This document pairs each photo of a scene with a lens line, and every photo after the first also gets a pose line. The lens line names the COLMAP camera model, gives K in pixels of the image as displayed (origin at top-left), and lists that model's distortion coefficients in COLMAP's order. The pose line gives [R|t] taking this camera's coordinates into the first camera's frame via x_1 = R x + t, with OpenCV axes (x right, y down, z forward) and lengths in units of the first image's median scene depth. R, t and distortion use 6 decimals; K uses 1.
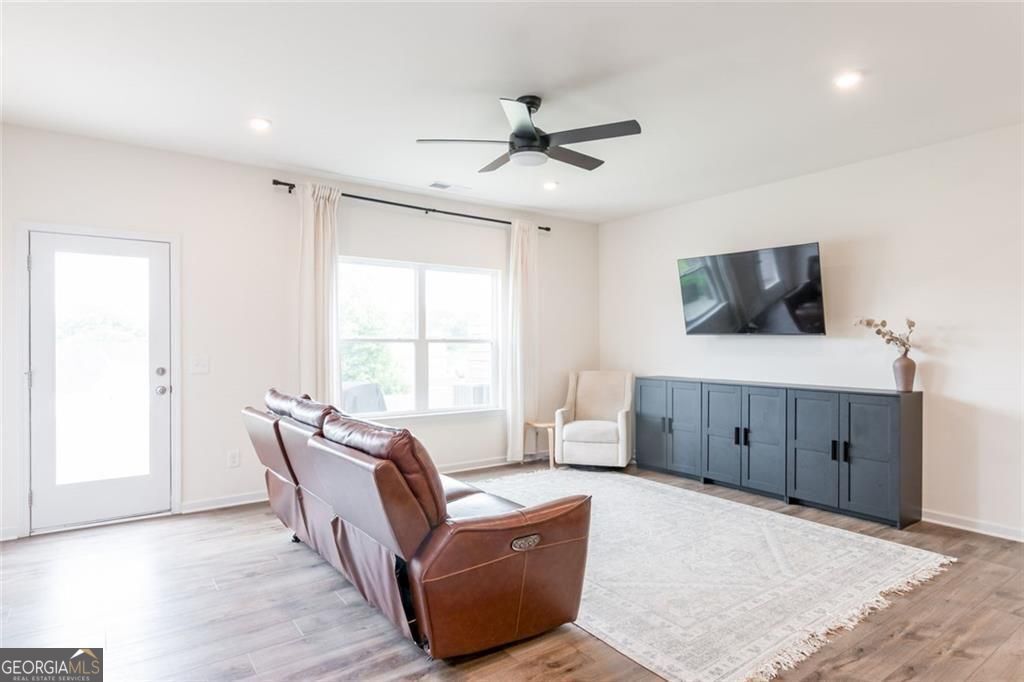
lens RADIAL K [[560.8, 0, 497.3], [0, 560.8, 341.9], [0, 0, 1]] dist [0.006159, -0.000950]
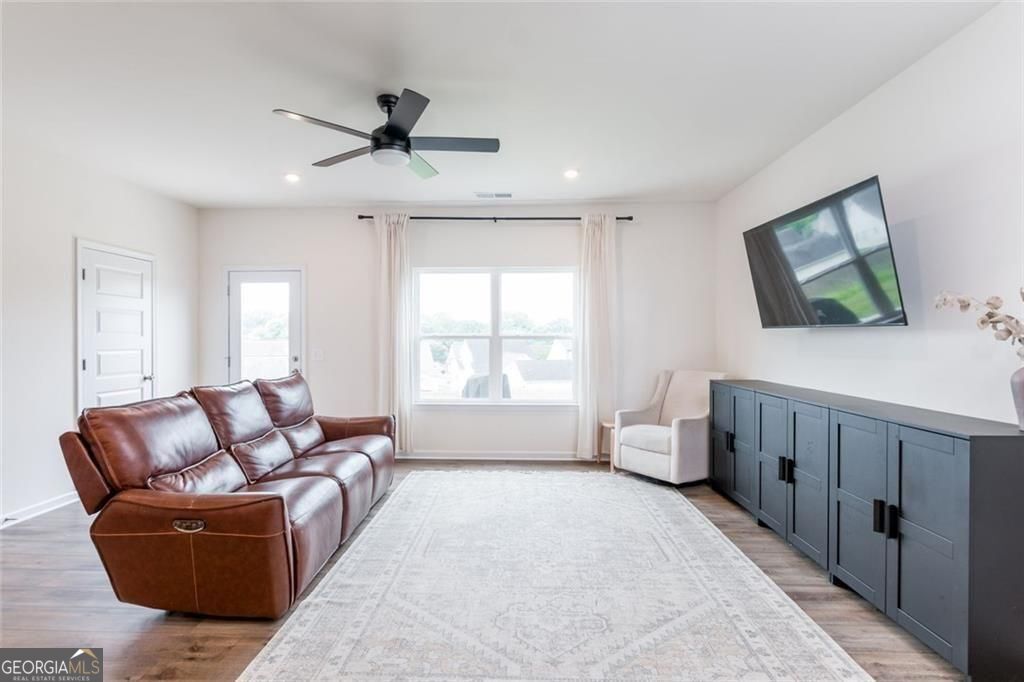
lens RADIAL K [[468.4, 0, 499.6], [0, 468.4, 346.4], [0, 0, 1]] dist [0.005030, 0.000061]
pose [[0.794015, 0.007647, -0.607850, 0.553120], [0.002989, 0.999860, 0.016483, 0.000440], [0.607891, -0.014904, 0.793880, 0.338139]]
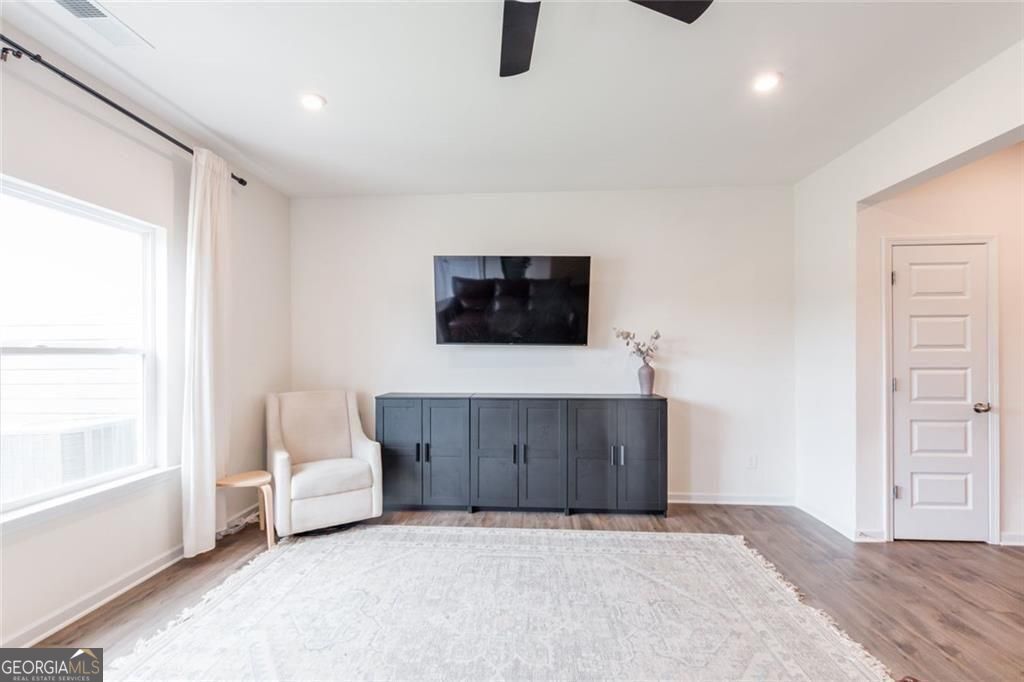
lens RADIAL K [[468.4, 0, 499.6], [0, 468.4, 346.4], [0, 0, 1]] dist [0.005030, 0.000061]
pose [[0.629562, 0.008089, 0.776908, -0.208257], [0.000439, 0.999942, -0.010767, -0.001495], [-0.776950, 0.007119, 0.629522, 0.584065]]
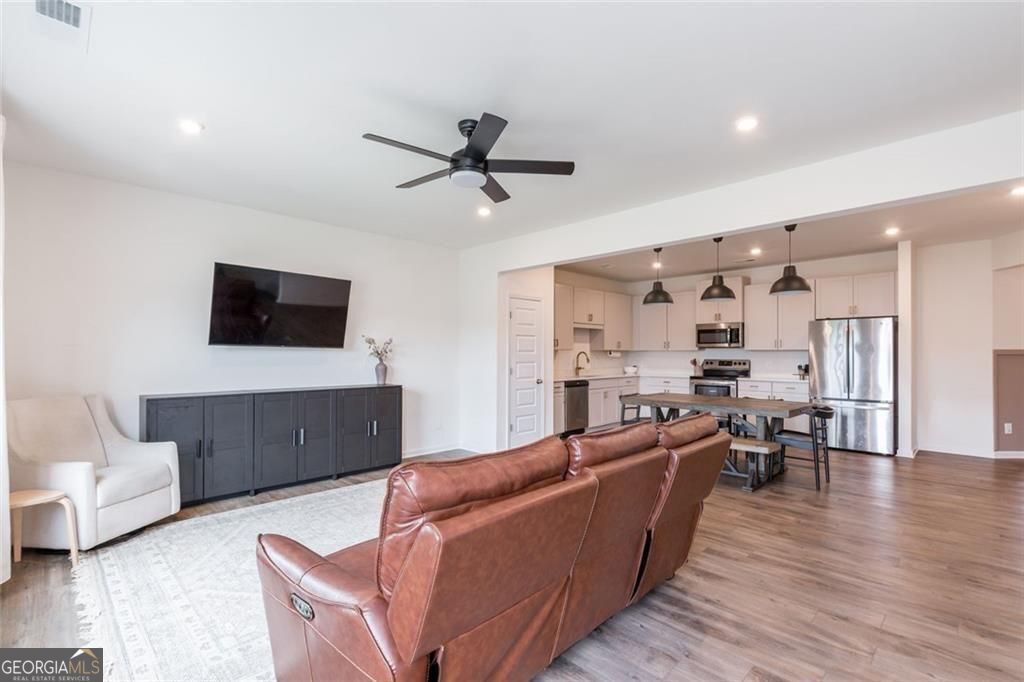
lens RADIAL K [[471.5, 0, 506.1], [0, 471.5, 352.5], [0, 0, 1]] dist [0.003535, 0.000232]
pose [[-0.172471, 0.003415, 0.985009, -0.623102], [-0.003247, 0.999987, -0.004036, 0.000666], [-0.985009, -0.003894, -0.172458, 0.822887]]
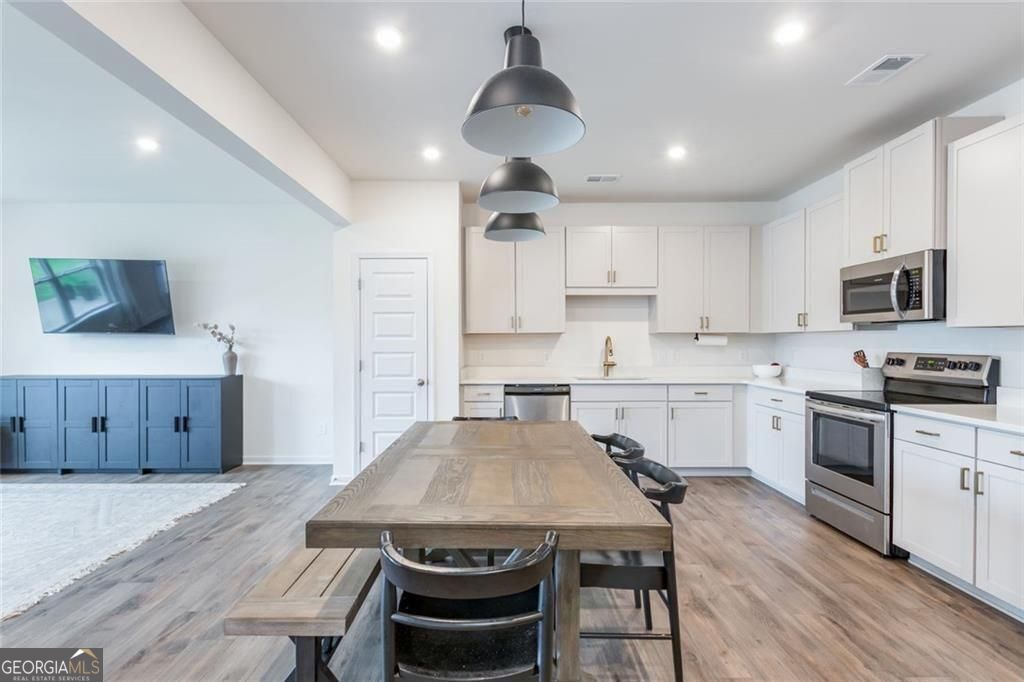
lens RADIAL K [[498.0, 0, 507.5], [0, 498.0, 344.9], [0, 0, 1]] dist [0.017431, -0.010138]
pose [[0.569783, -0.009809, 0.821737, 0.086032], [-0.000705, 0.999923, 0.012425, -0.003894], [-0.821795, -0.007658, 0.569731, -0.260398]]
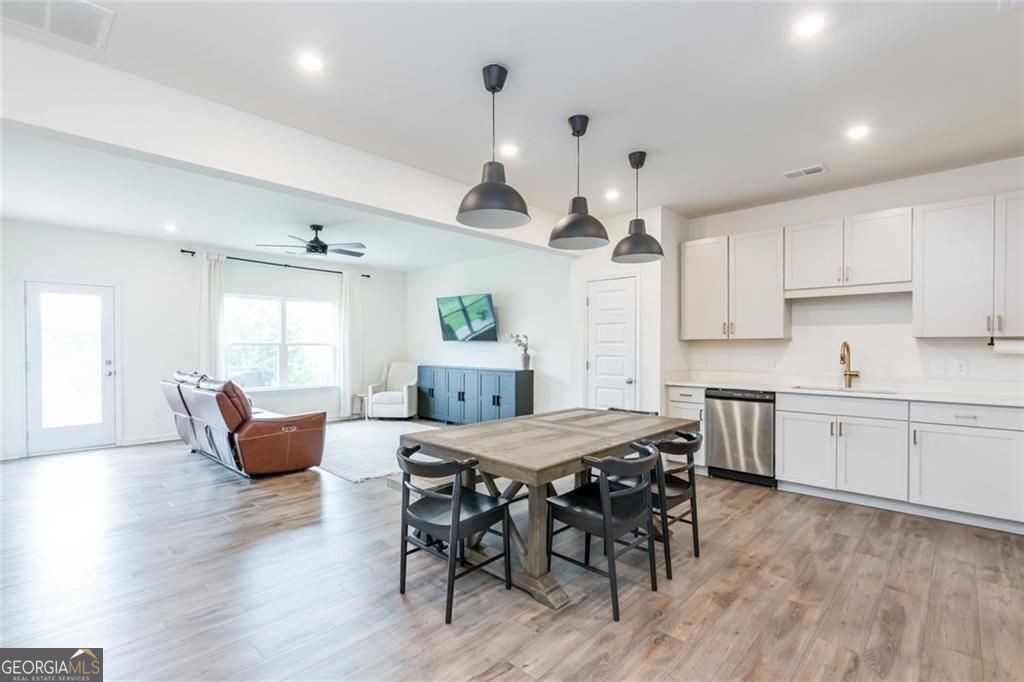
lens RADIAL K [[481.3, 0, 498.2], [0, 481.3, 347.8], [0, 0, 1]] dist [0.000879, -0.000430]
pose [[0.984255, -0.000528, 0.176753, 0.300088], [-0.000875, 0.999969, 0.007860, -0.004606], [-0.176752, -0.007891, 0.984224, -0.630697]]
